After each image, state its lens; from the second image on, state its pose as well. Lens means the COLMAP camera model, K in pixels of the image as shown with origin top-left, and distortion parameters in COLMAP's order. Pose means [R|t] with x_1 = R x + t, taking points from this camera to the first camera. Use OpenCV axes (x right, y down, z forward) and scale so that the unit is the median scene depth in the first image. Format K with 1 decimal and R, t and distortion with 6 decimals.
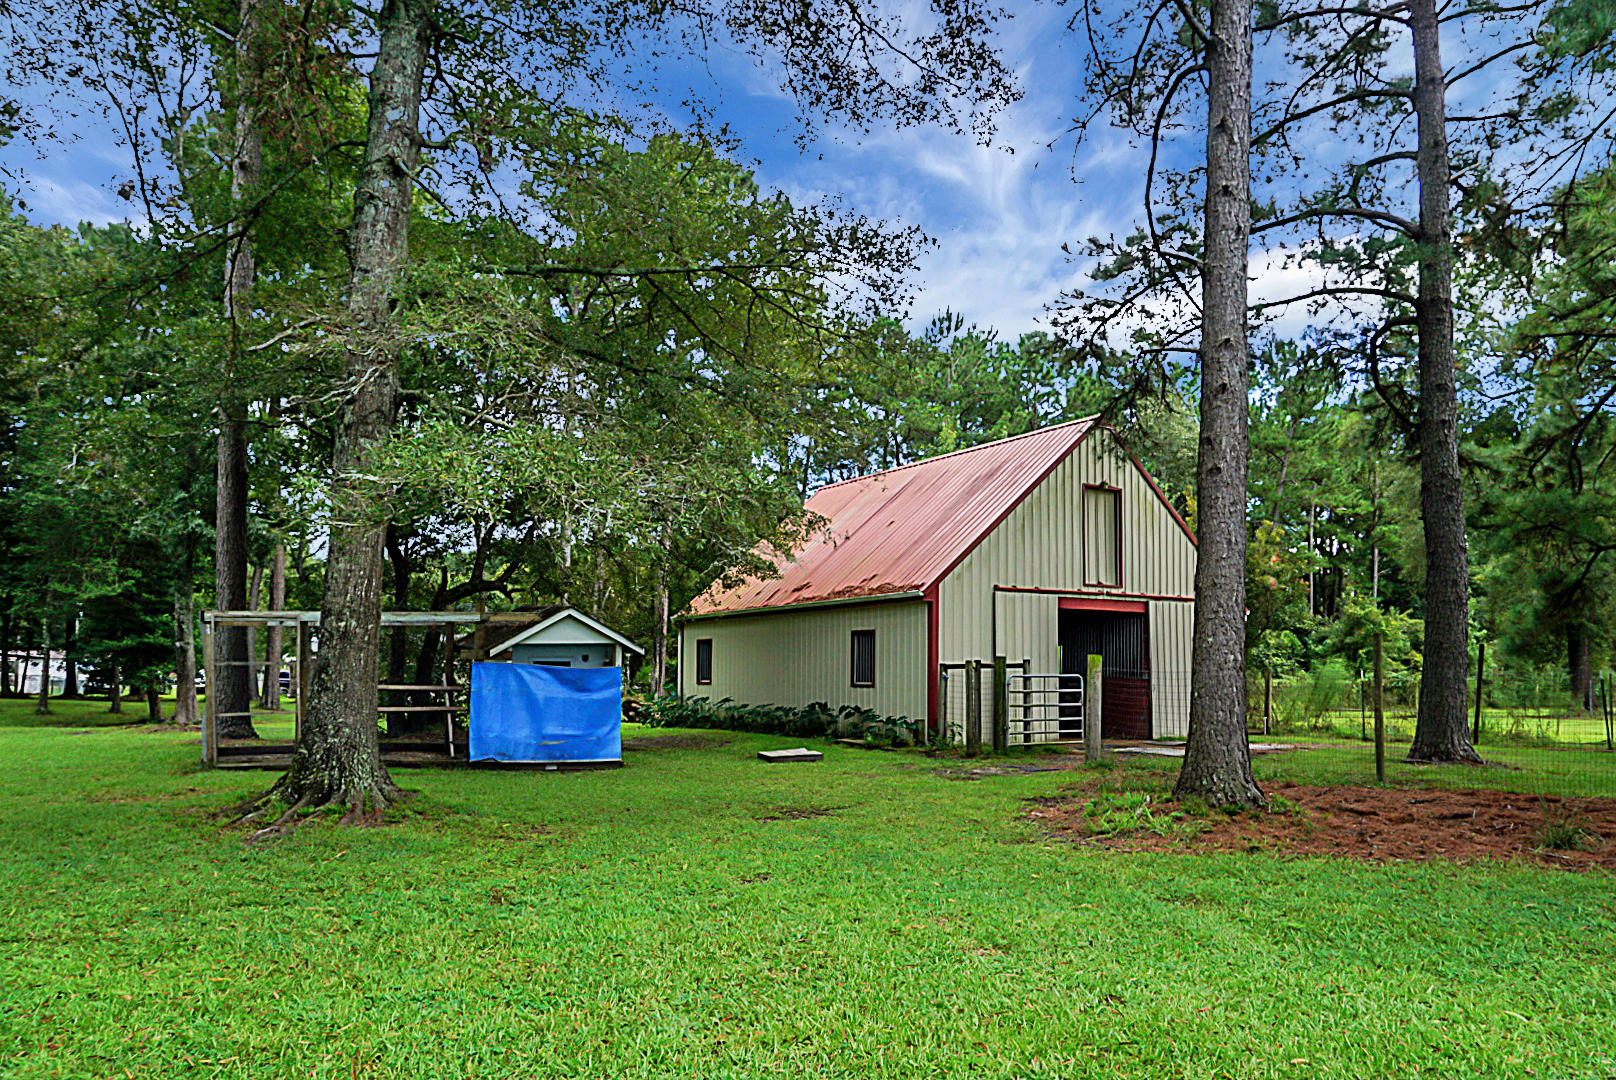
lens RADIAL K [[1093.6, 0, 782.2], [0, 1093.6, 631.3], [0, 0, 1]] dist [-0.029530, 0.007917]
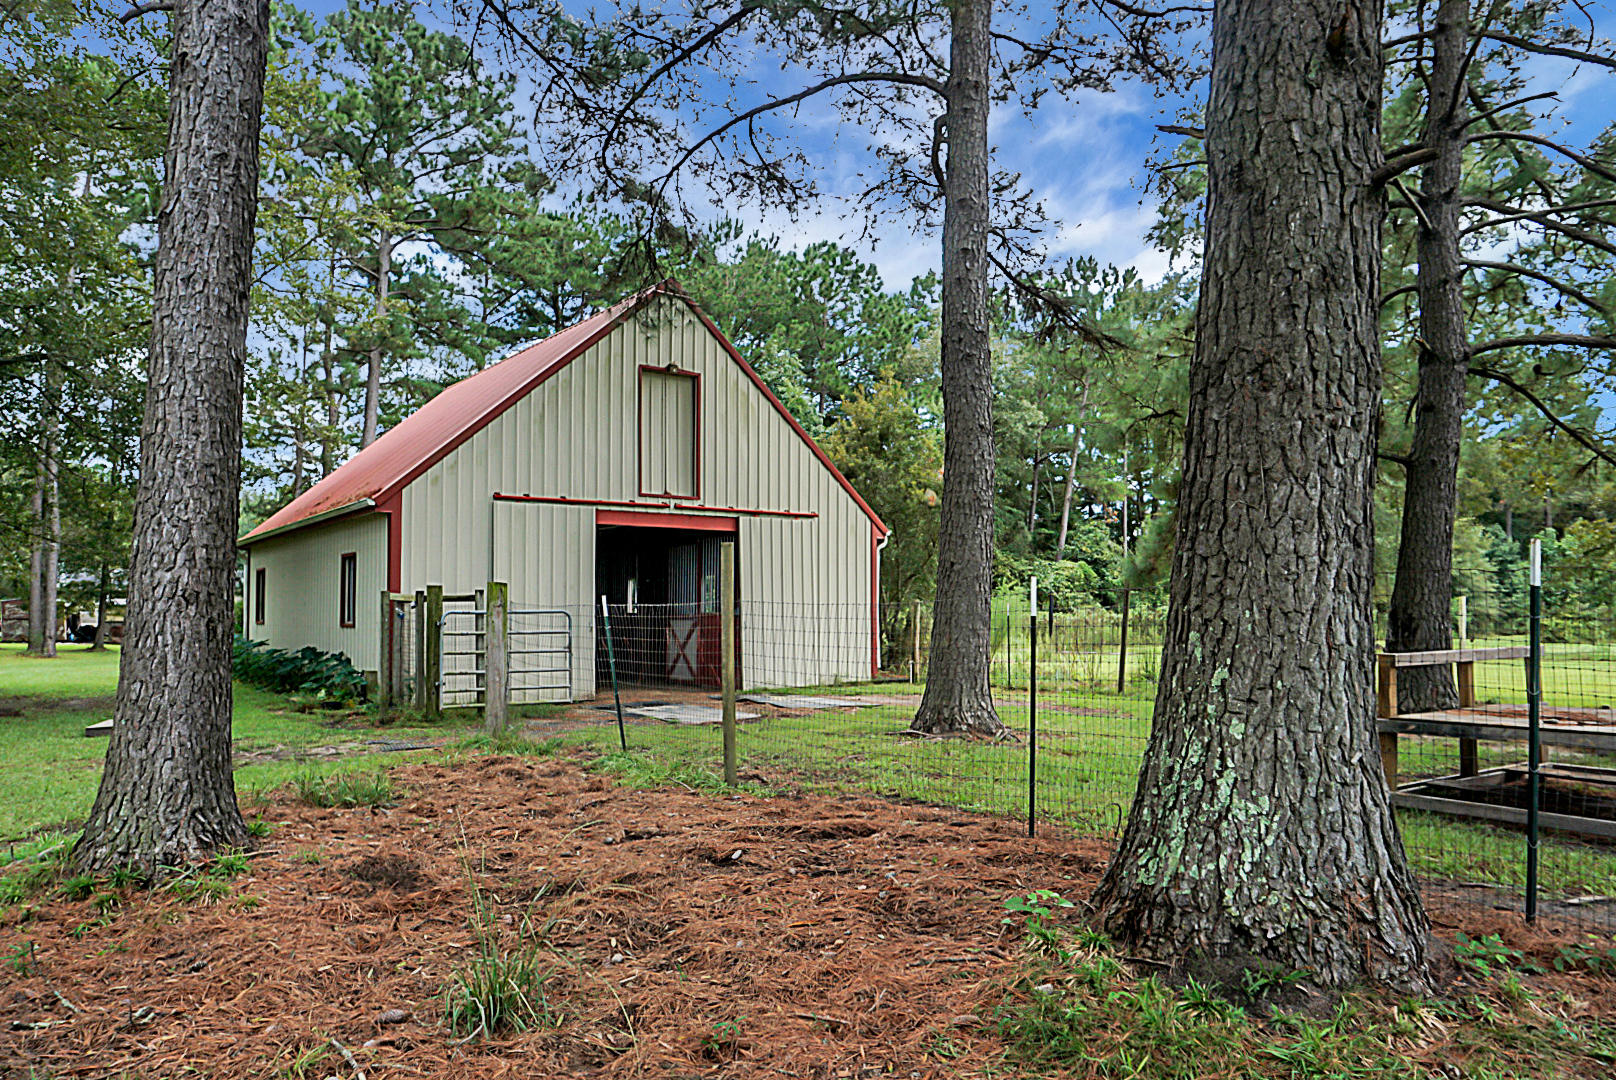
lens RADIAL K [[1093.6, 0, 768.2], [0, 1093.6, 570.5], [0, 0, 1]] dist [-0.029530, 0.007917]
pose [[0.996353, -0.003012, 0.085276, 0.294461], [0.002808, 0.999993, 0.002513, 0.009567], [-0.085283, -0.002265, 0.996354, 0.210642]]
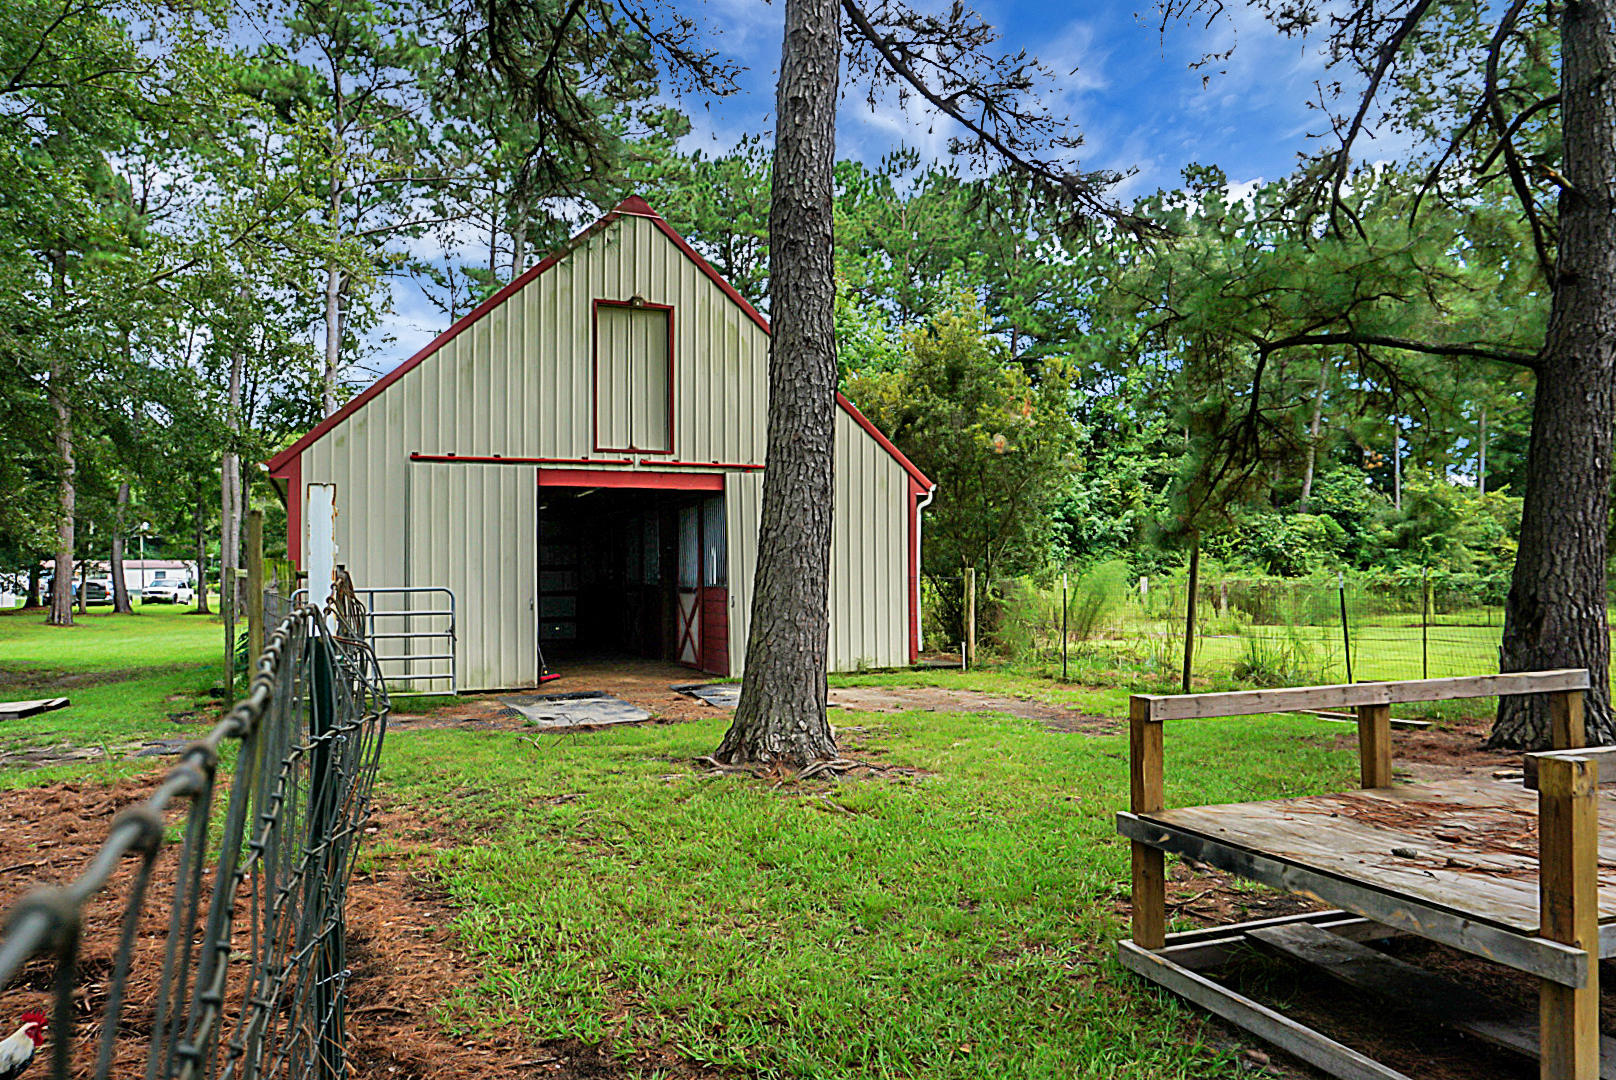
lens RADIAL K [[1093.6, 0, 811.8], [0, 1093.6, 546.1], [0, 0, 1]] dist [-0.029530, 0.007917]
pose [[0.987234, -0.014040, -0.158658, 0.502642], [0.016834, 0.999726, 0.016279, 0.007525], [0.158386, -0.018742, 0.987199, 0.349293]]
